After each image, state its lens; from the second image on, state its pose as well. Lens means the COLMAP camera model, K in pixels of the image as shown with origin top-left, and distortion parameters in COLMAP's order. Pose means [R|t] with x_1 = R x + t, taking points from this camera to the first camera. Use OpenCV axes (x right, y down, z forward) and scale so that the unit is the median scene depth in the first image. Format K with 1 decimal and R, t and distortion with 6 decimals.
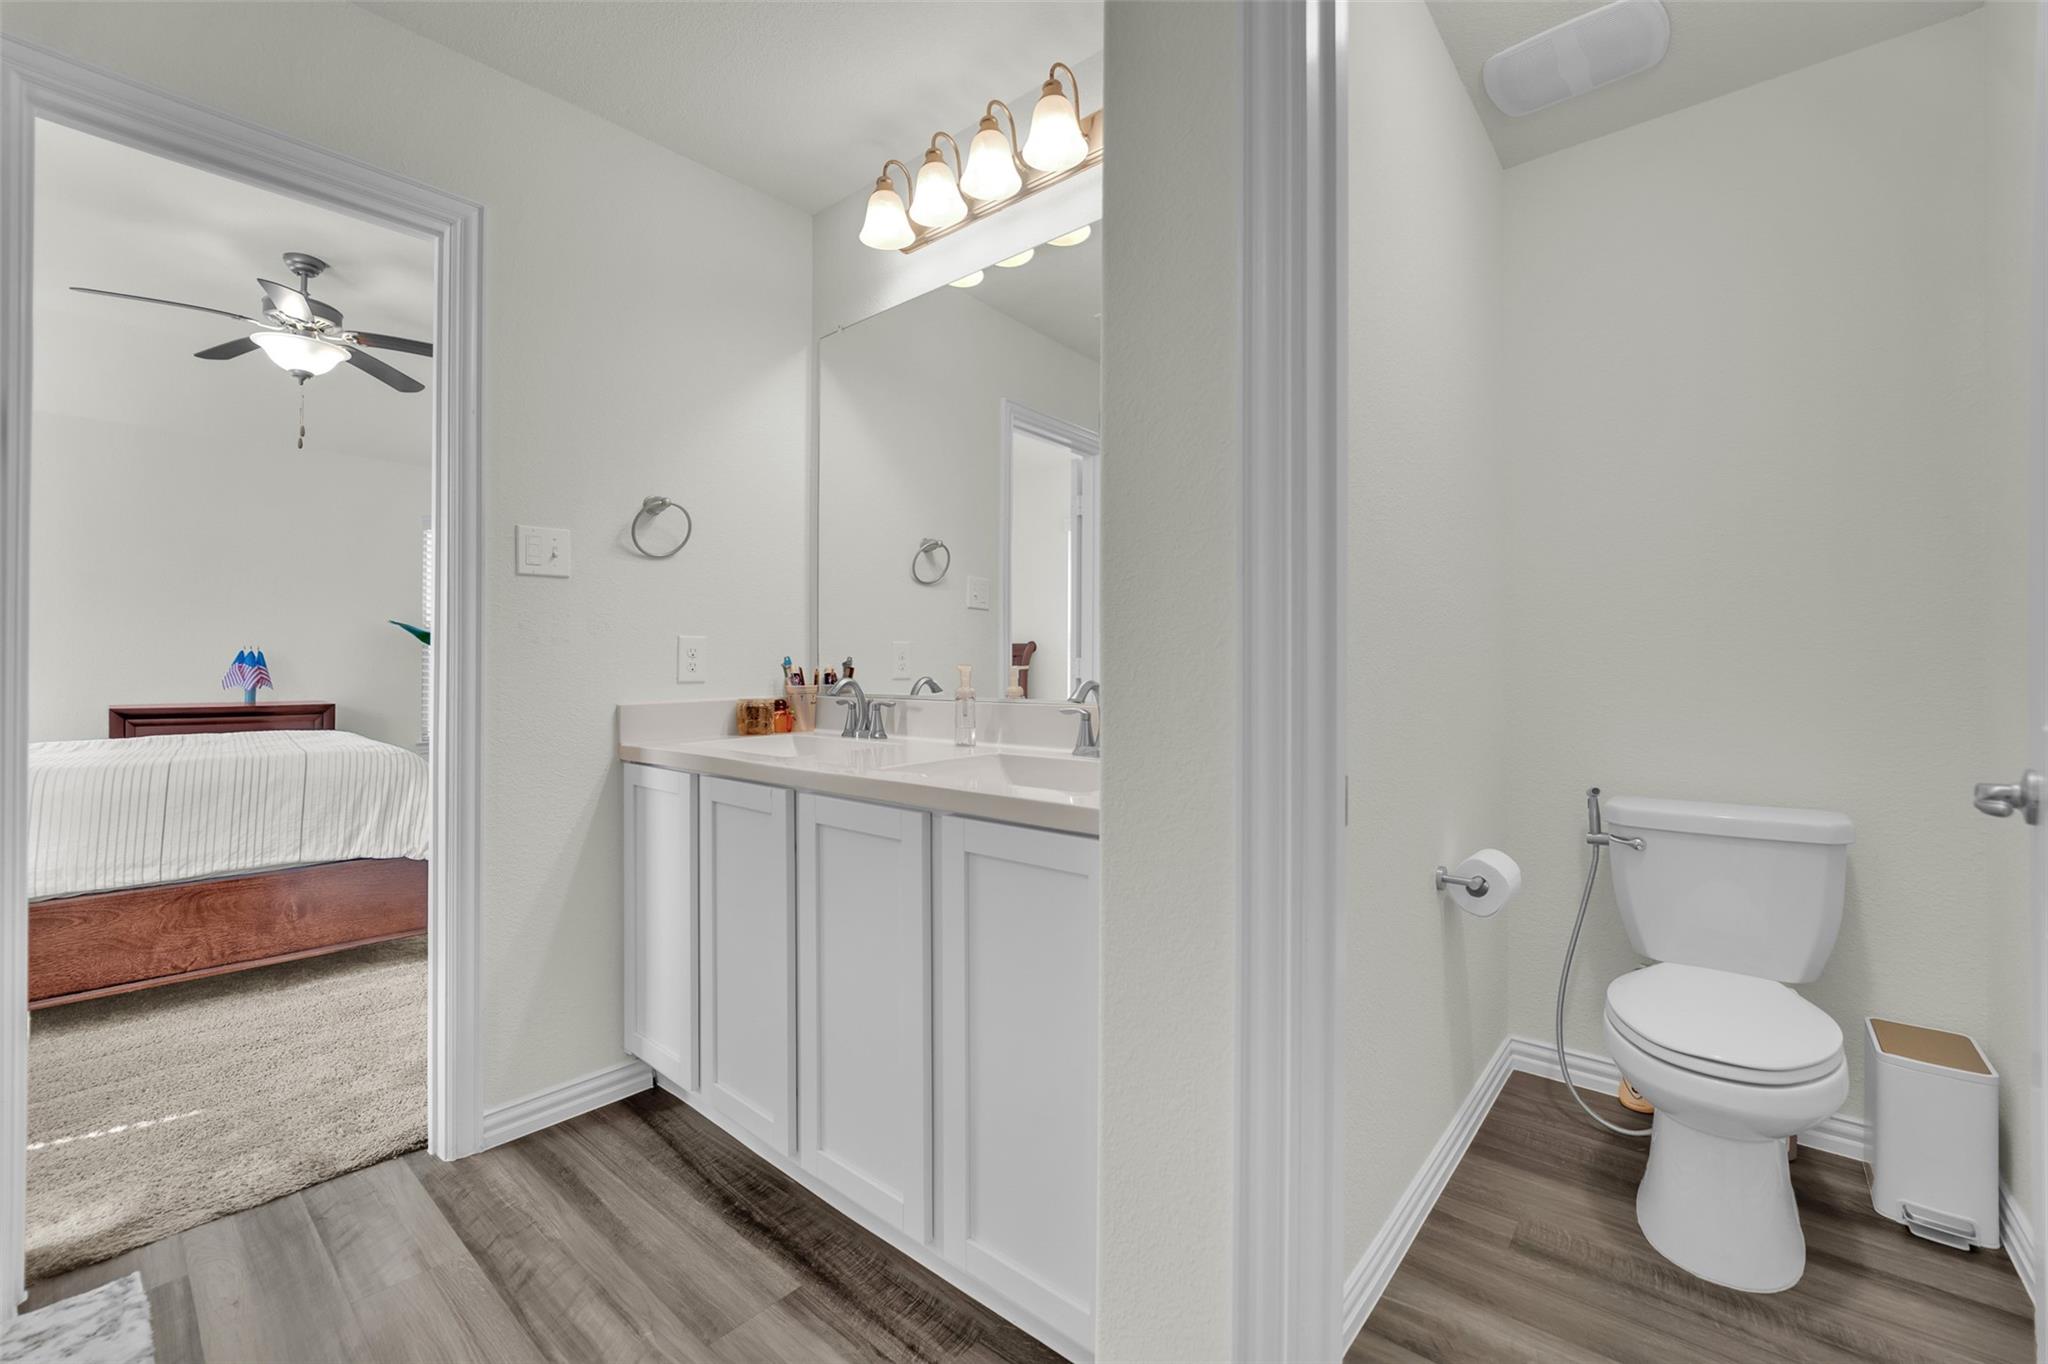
lens RADIAL K [[876.5, 0, 1029.7], [0, 876.5, 661.1], [0, 0, 1]] dist [0.000064, -0.000014]
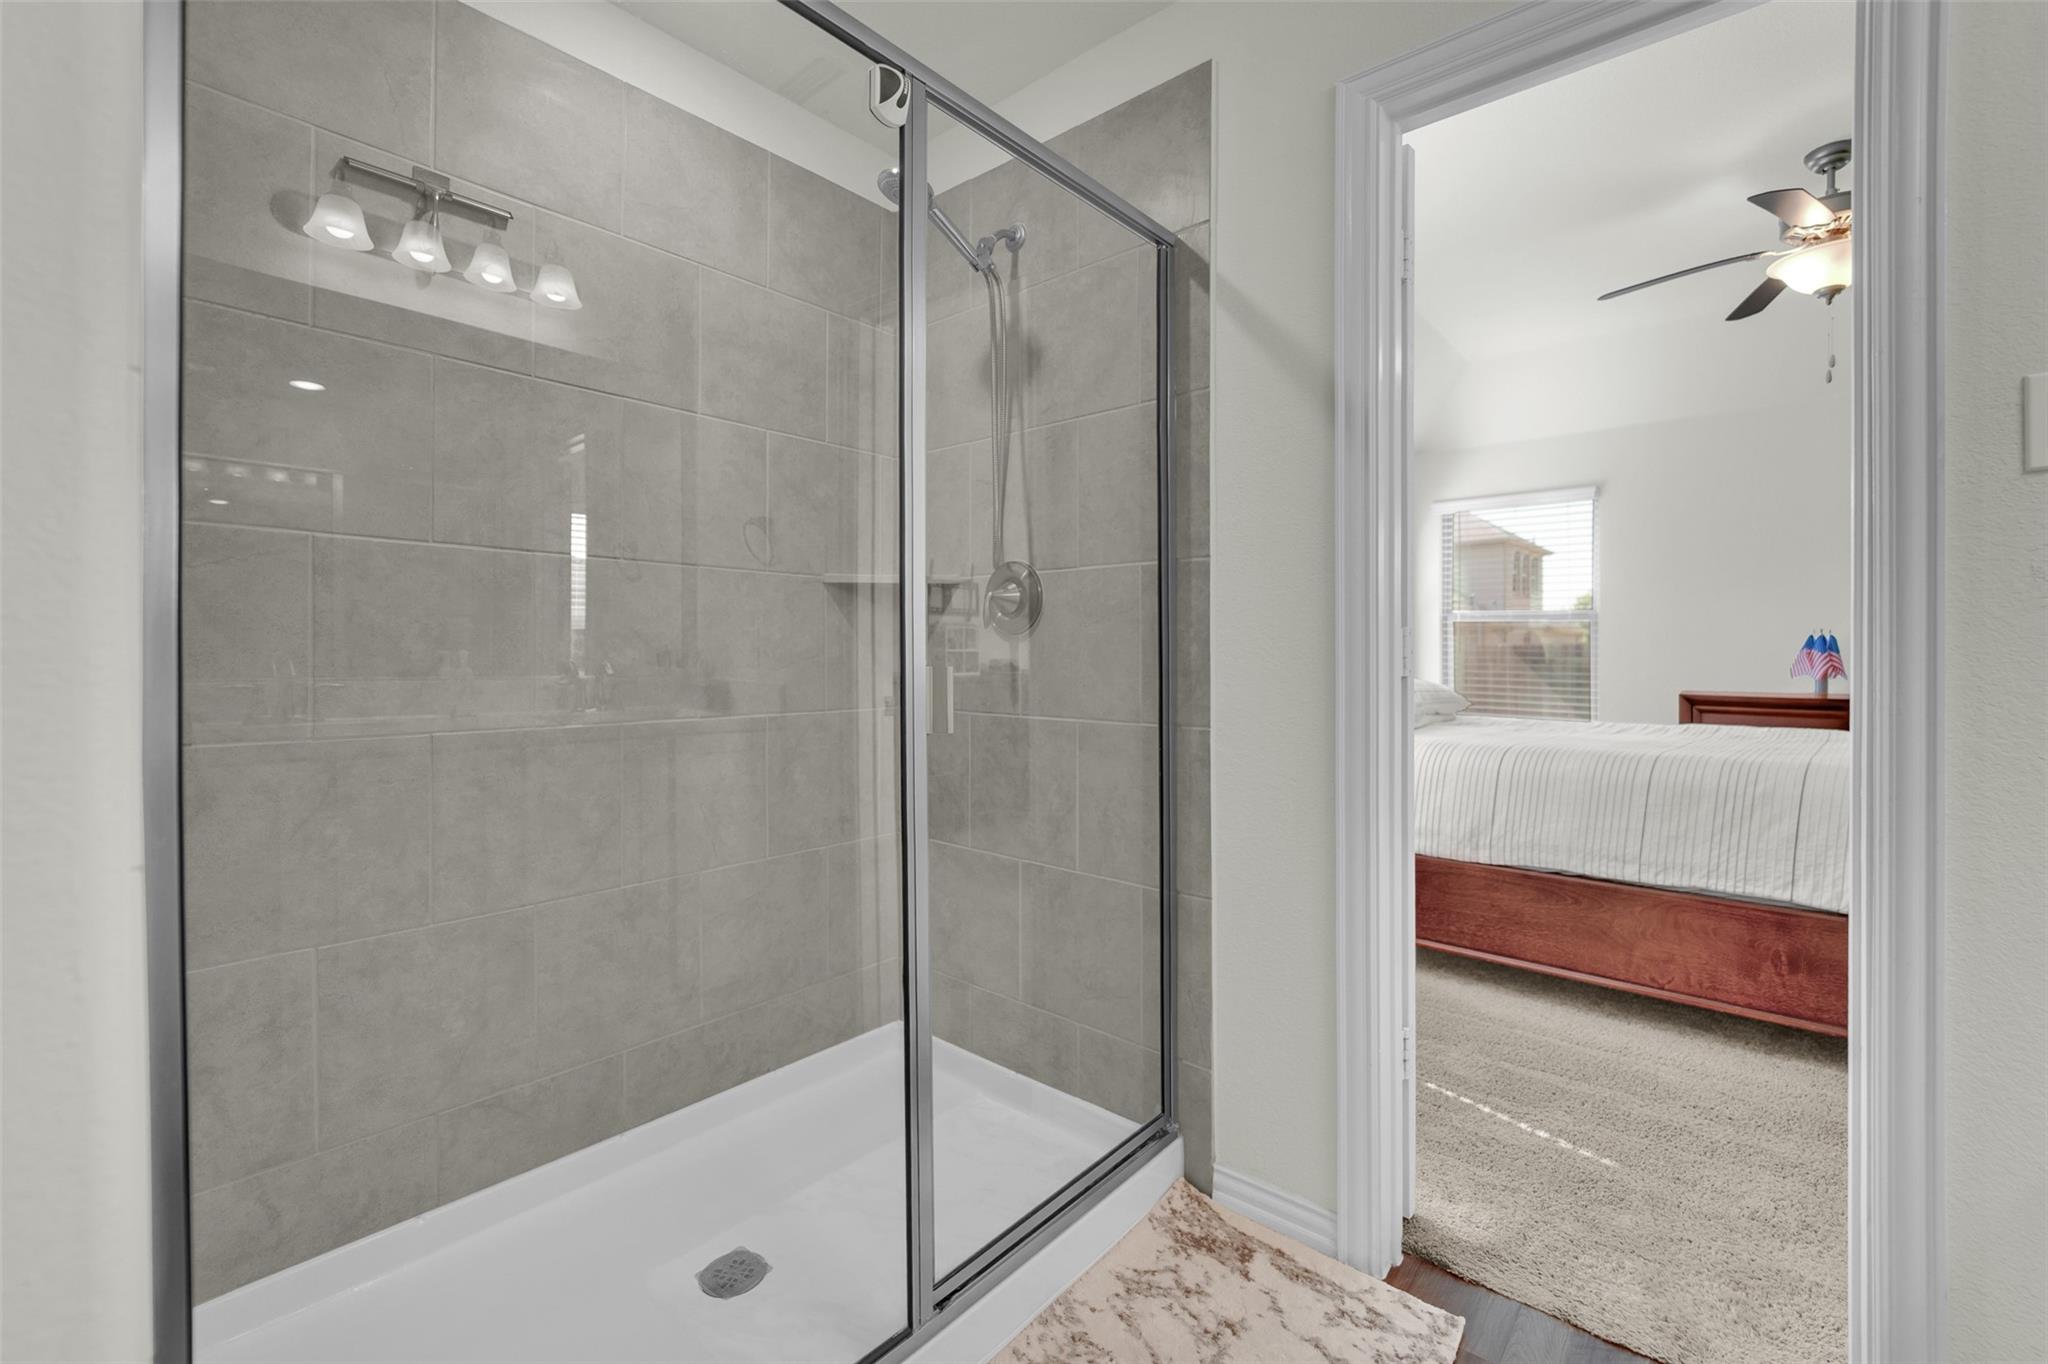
lens RADIAL K [[876.5, 0, 1029.7], [0, 876.5, 661.1], [0, 0, 1]] dist [0.000064, -0.000014]
pose [[0.030084, 0.008697, -0.999510, -0.080338], [0.005396, 0.999946, 0.008863, 0.004453], [0.999533, -0.005660, 0.030035, 0.320006]]
